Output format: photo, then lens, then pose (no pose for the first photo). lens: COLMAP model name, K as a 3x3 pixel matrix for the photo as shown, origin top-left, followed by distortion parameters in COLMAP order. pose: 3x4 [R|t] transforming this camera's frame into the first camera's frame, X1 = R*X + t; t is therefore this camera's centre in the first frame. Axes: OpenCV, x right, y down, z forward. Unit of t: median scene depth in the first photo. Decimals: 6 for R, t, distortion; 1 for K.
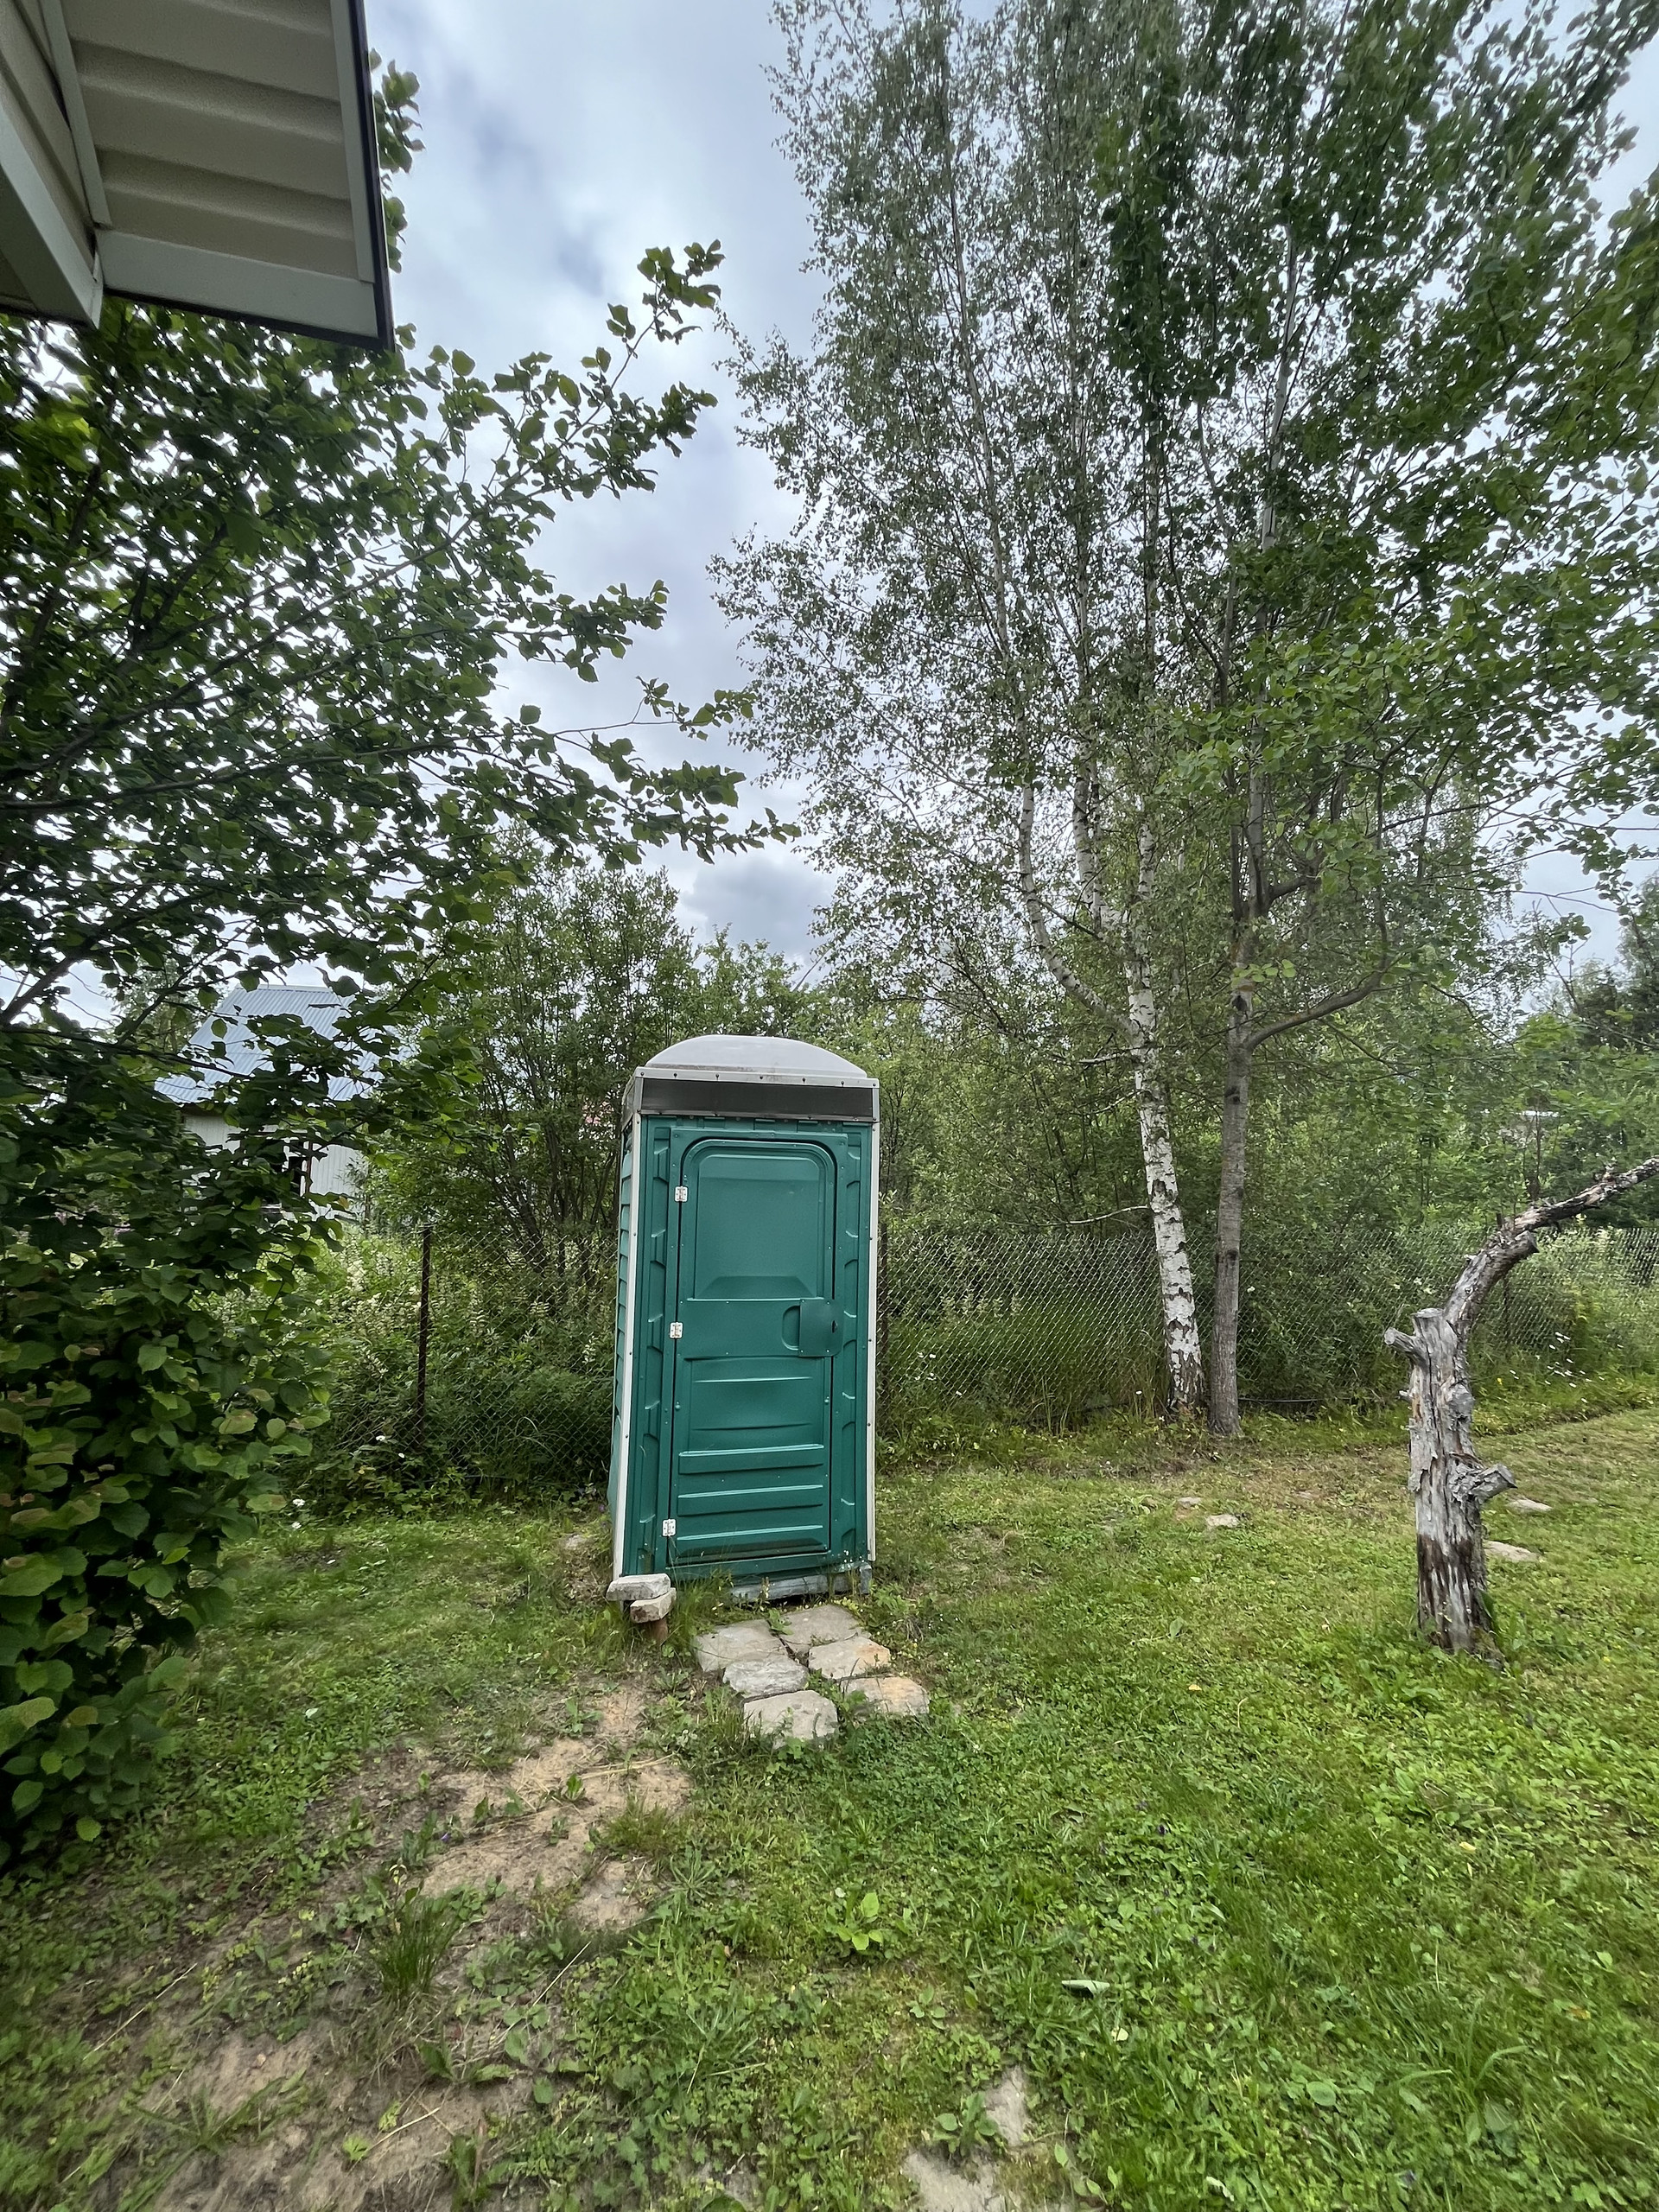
lens RADIAL K [[895.3, 0, 823.6], [0, 895.3, 1108.4], [0, 0, 1]] dist [-0.002184, -0.000206]
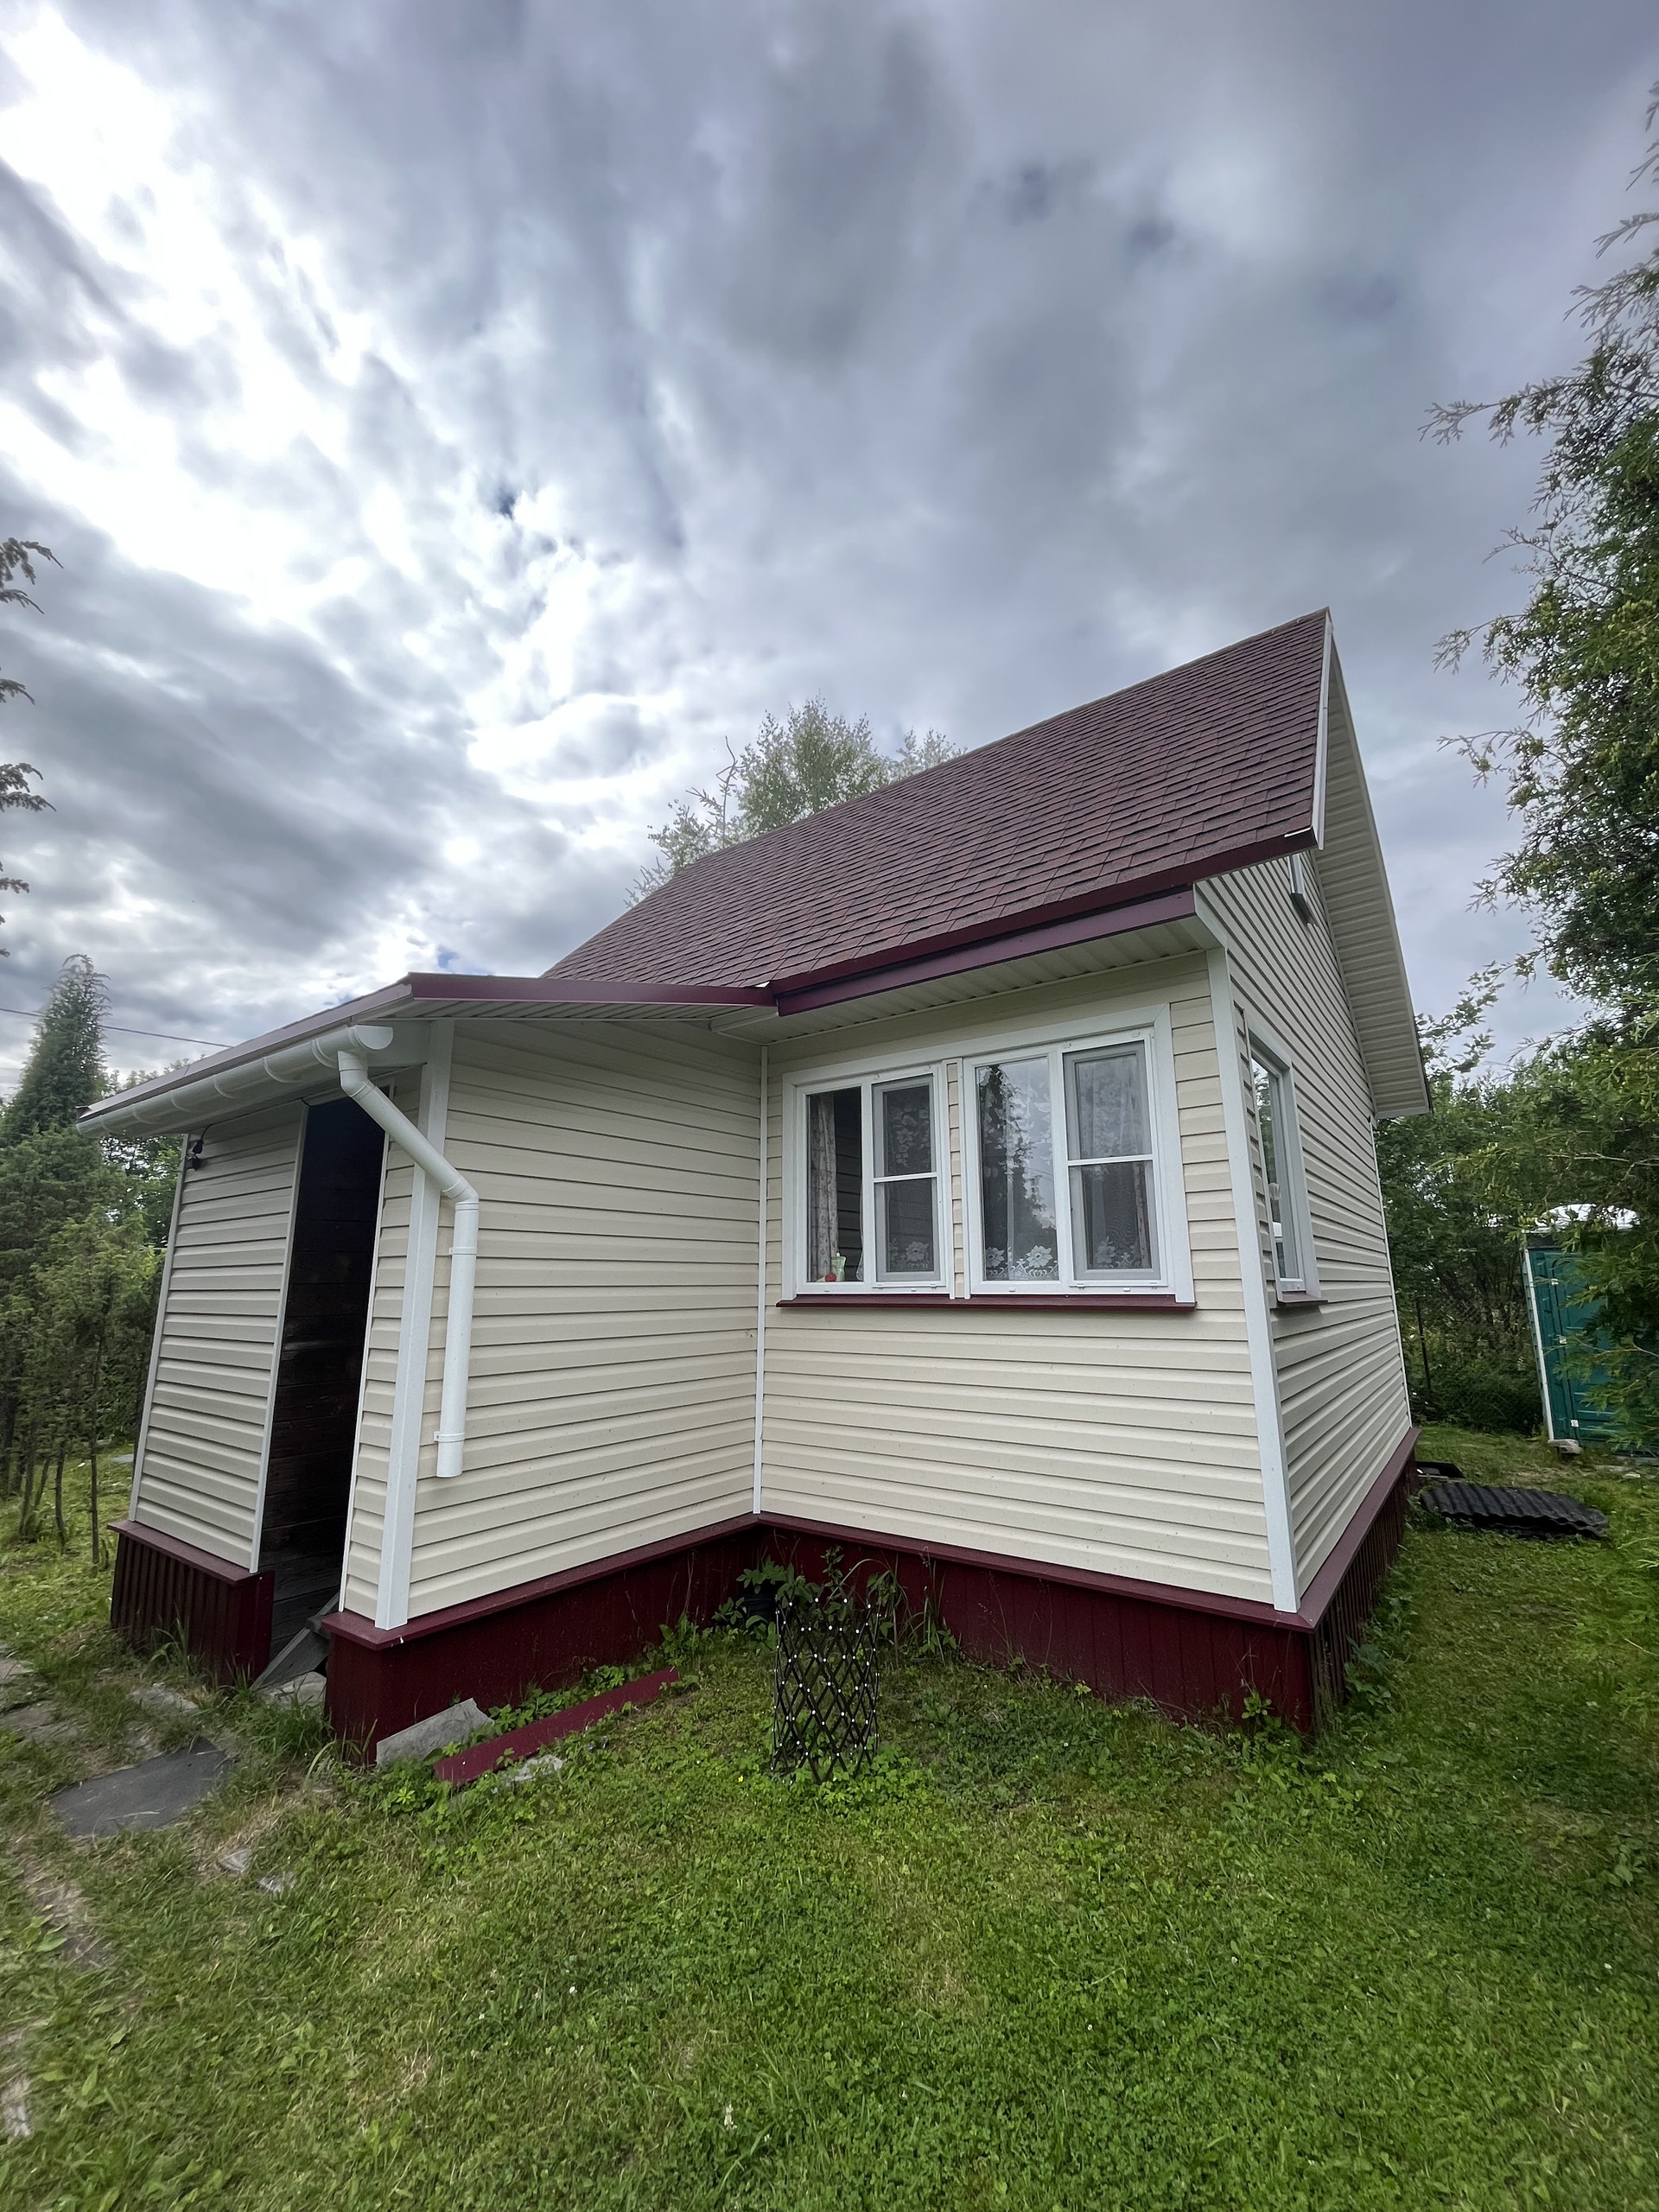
lens RADIAL K [[895.3, 0, 830.0], [0, 895.3, 1108.4], [0, 0, 1]] dist [-0.002184, -0.000206]
pose [[0.637593, -0.162396, -0.753062, 0.249027], [0.094655, 0.986636, -0.132625, -0.118016], [0.764537, 0.013280, 0.644444, -1.046808]]
